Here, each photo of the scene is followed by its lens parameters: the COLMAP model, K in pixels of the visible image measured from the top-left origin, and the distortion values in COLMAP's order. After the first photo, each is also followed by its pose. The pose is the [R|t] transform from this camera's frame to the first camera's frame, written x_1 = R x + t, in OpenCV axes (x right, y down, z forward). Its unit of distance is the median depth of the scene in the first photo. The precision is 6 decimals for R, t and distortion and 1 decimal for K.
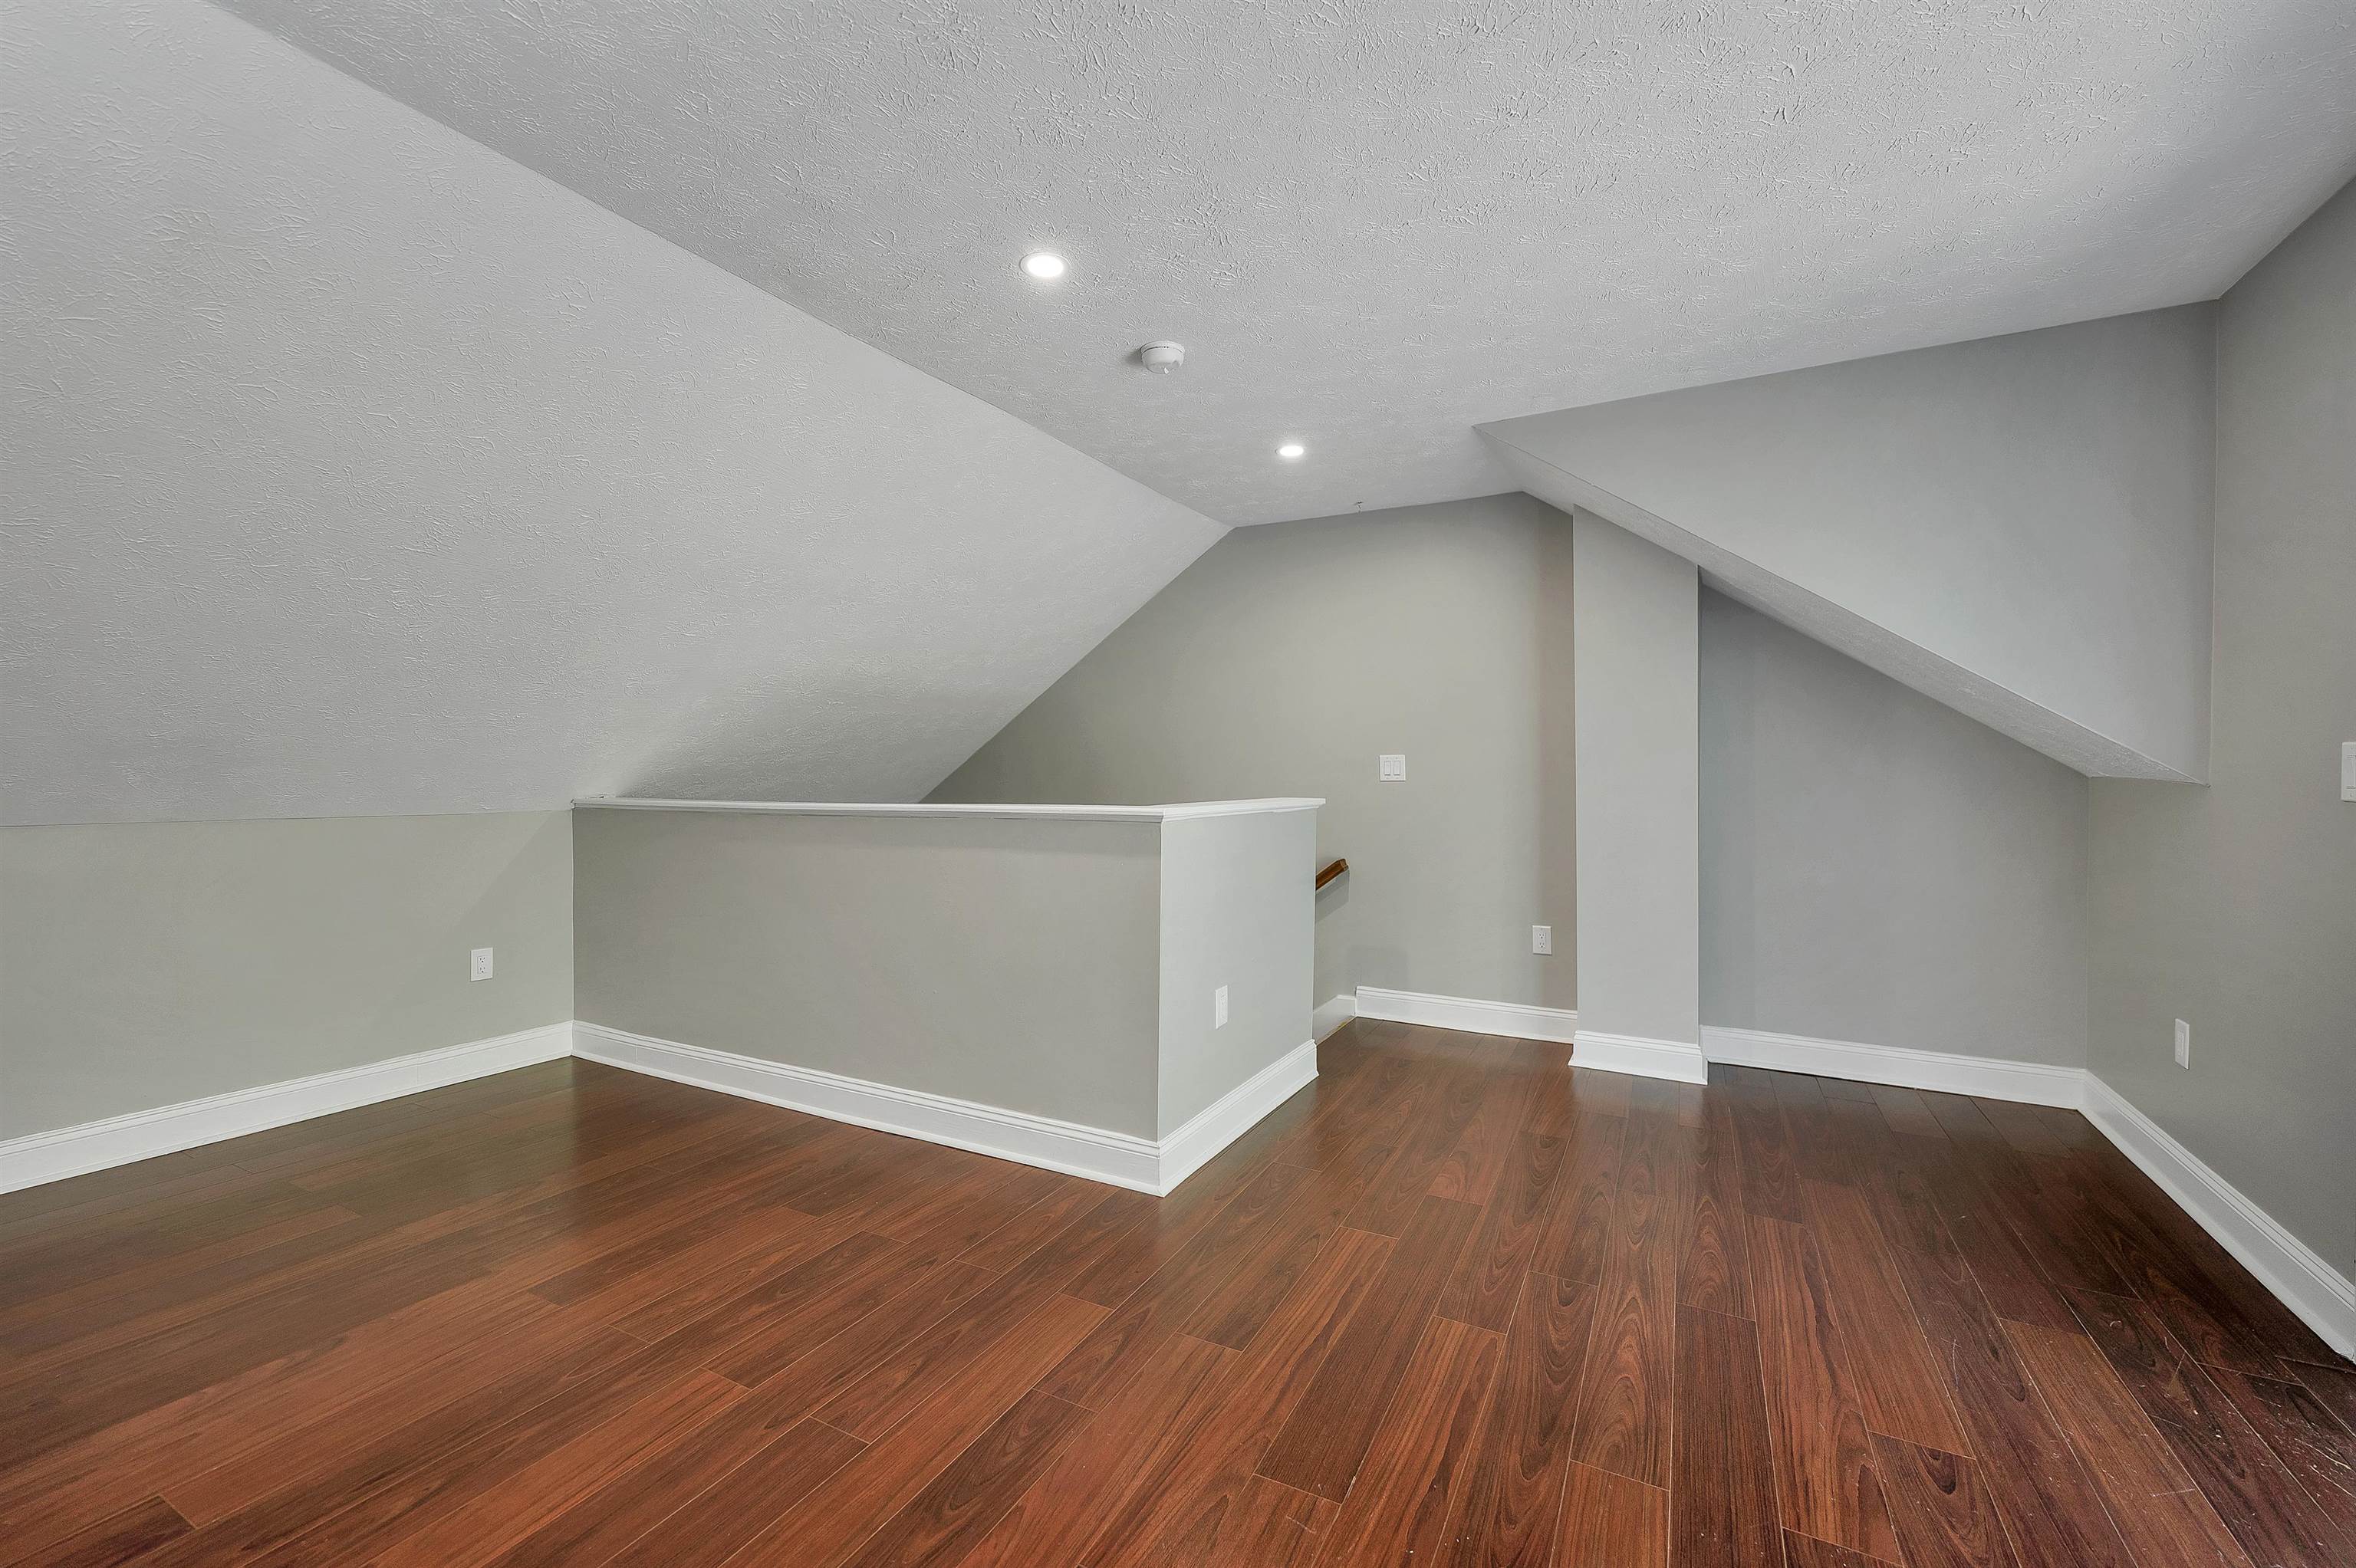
lens RADIAL K [[991.9, 0, 1192.4], [0, 991.9, 768.5], [0, 0, 1]] dist [0.003844, -0.001840]
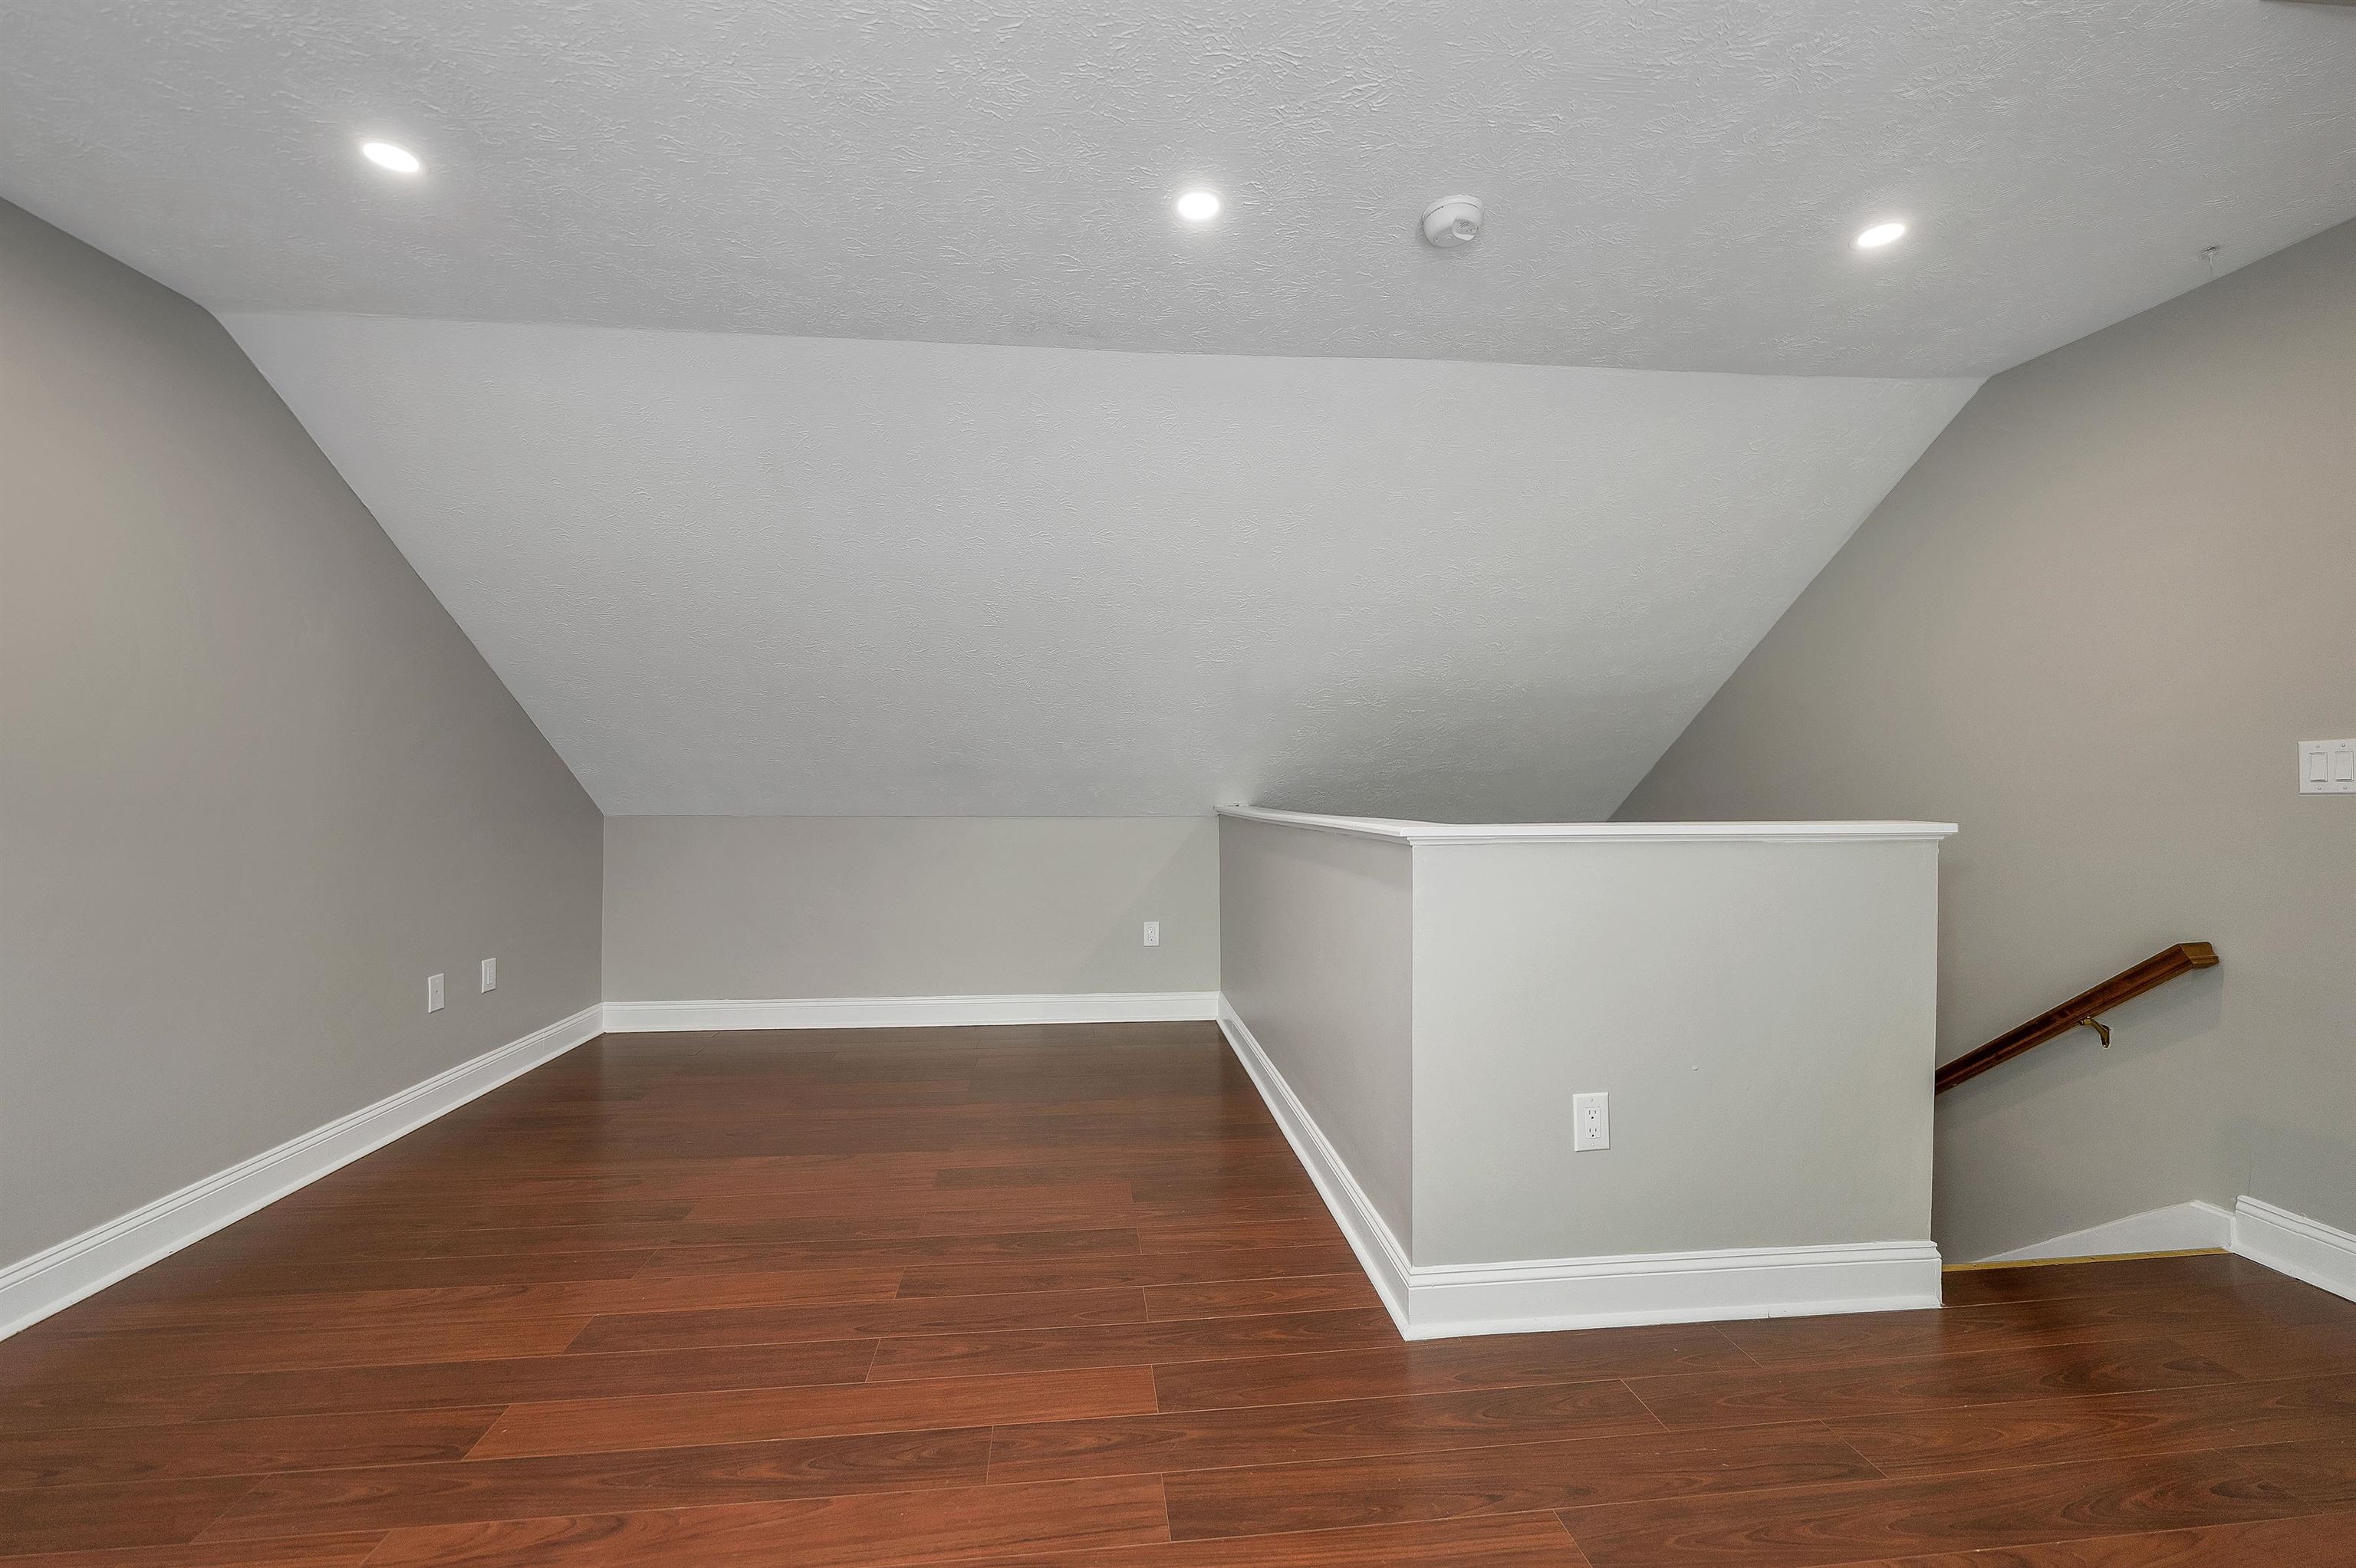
lens RADIAL K [[991.9, 0, 1165.7], [0, 991.9, 784.7], [0, 0, 1]] dist [0.003844, -0.001840]
pose [[0.535954, -0.006620, -0.844222, 0.593258], [0.008712, 0.999959, -0.002311, 0.009281], [0.844203, -0.006116, 0.535989, 0.508408]]
